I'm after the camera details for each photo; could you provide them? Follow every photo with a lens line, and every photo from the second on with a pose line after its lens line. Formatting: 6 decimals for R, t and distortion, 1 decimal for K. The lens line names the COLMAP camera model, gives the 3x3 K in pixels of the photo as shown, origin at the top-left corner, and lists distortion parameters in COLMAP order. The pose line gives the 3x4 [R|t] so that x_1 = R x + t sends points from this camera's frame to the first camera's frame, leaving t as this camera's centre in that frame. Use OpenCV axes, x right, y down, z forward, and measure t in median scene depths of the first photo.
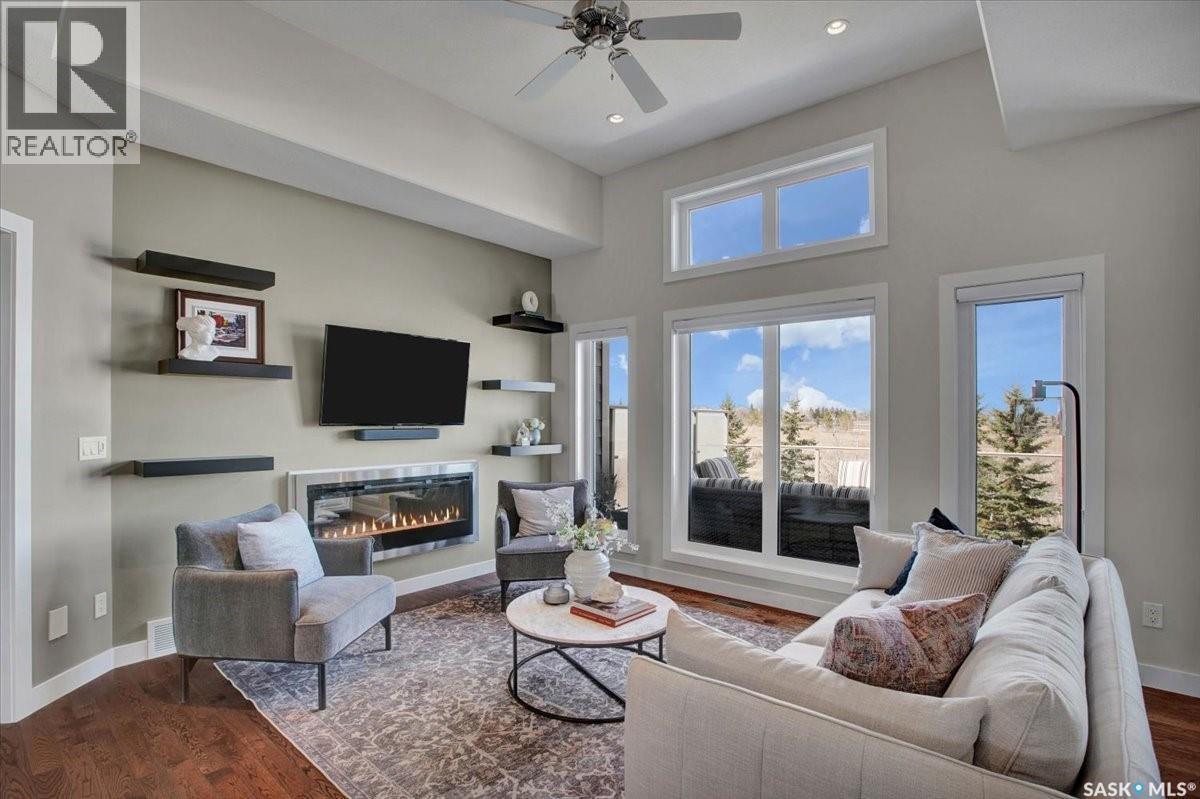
lens RADIAL K [[593.4, 0, 556.8], [0, 593.4, 411.2], [0, 0, 1]] dist [-0.015329, 0.000177]
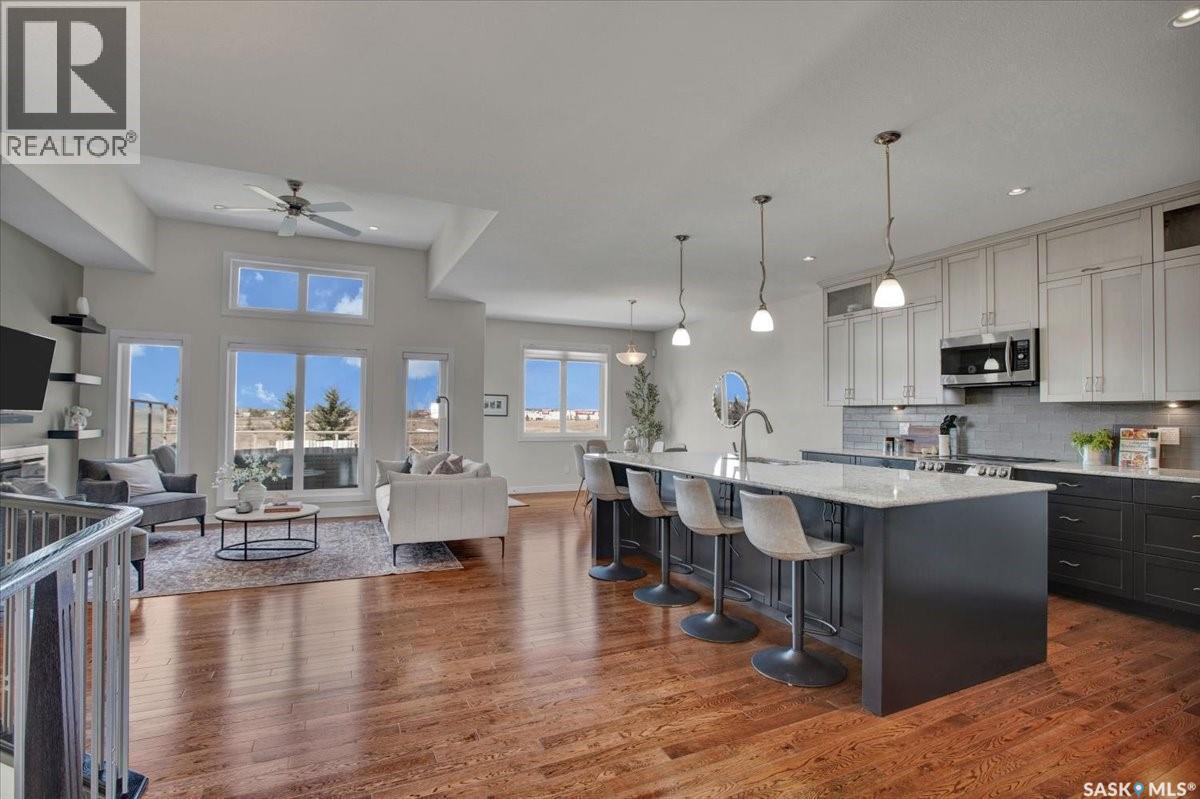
lens RADIAL K [[585.9, 0, 641.5], [0, 585.9, 404.7], [0, 0, 1]] dist [-0.001925, -0.000215]
pose [[0.358273, 0.022714, 0.933341, -0.783017], [-0.021514, 0.999639, -0.016069, 0.002953], [-0.933369, -0.014323, 0.358632, -0.470732]]
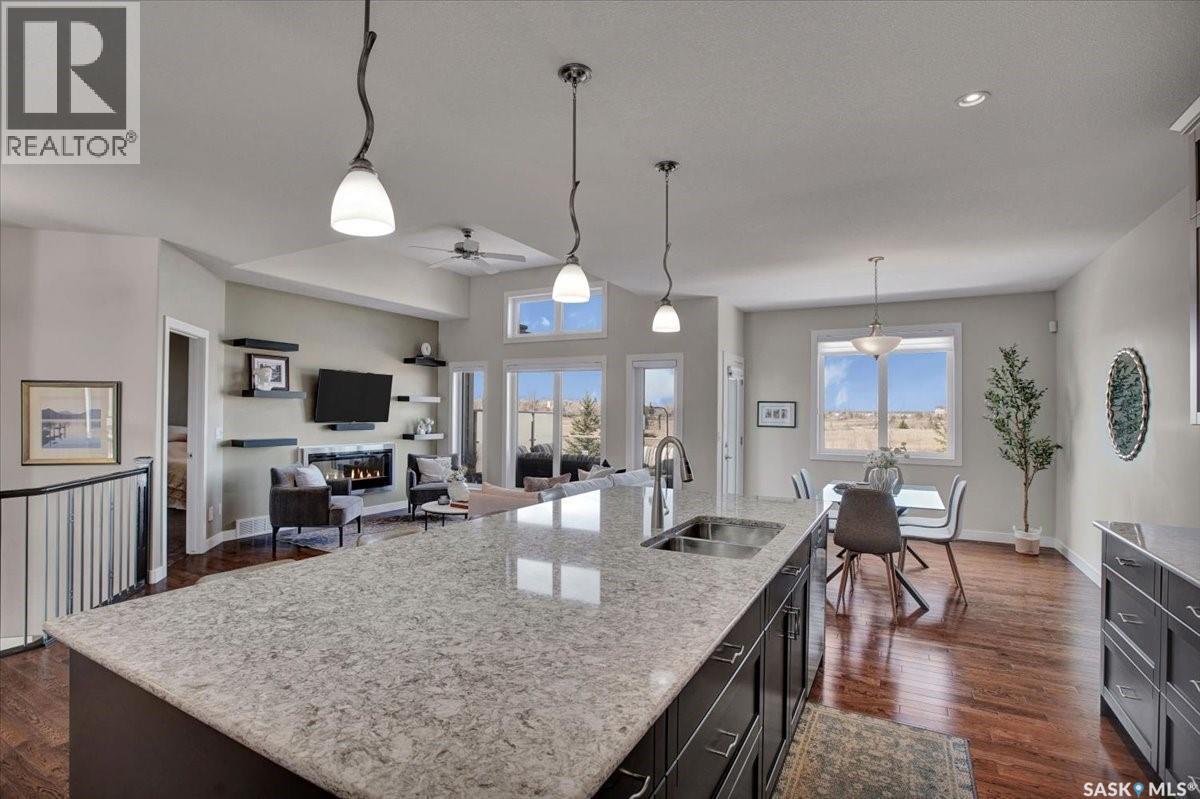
lens RADIAL K [[593.4, 0, 556.8], [0, 593.4, 411.2], [0, 0, 1]] dist [-0.015329, 0.000177]
pose [[0.977459, 0.013003, 0.210723, -0.038318], [-0.016039, 0.999791, 0.012704, -0.038486], [-0.210514, -0.015798, 0.977463, -0.811780]]
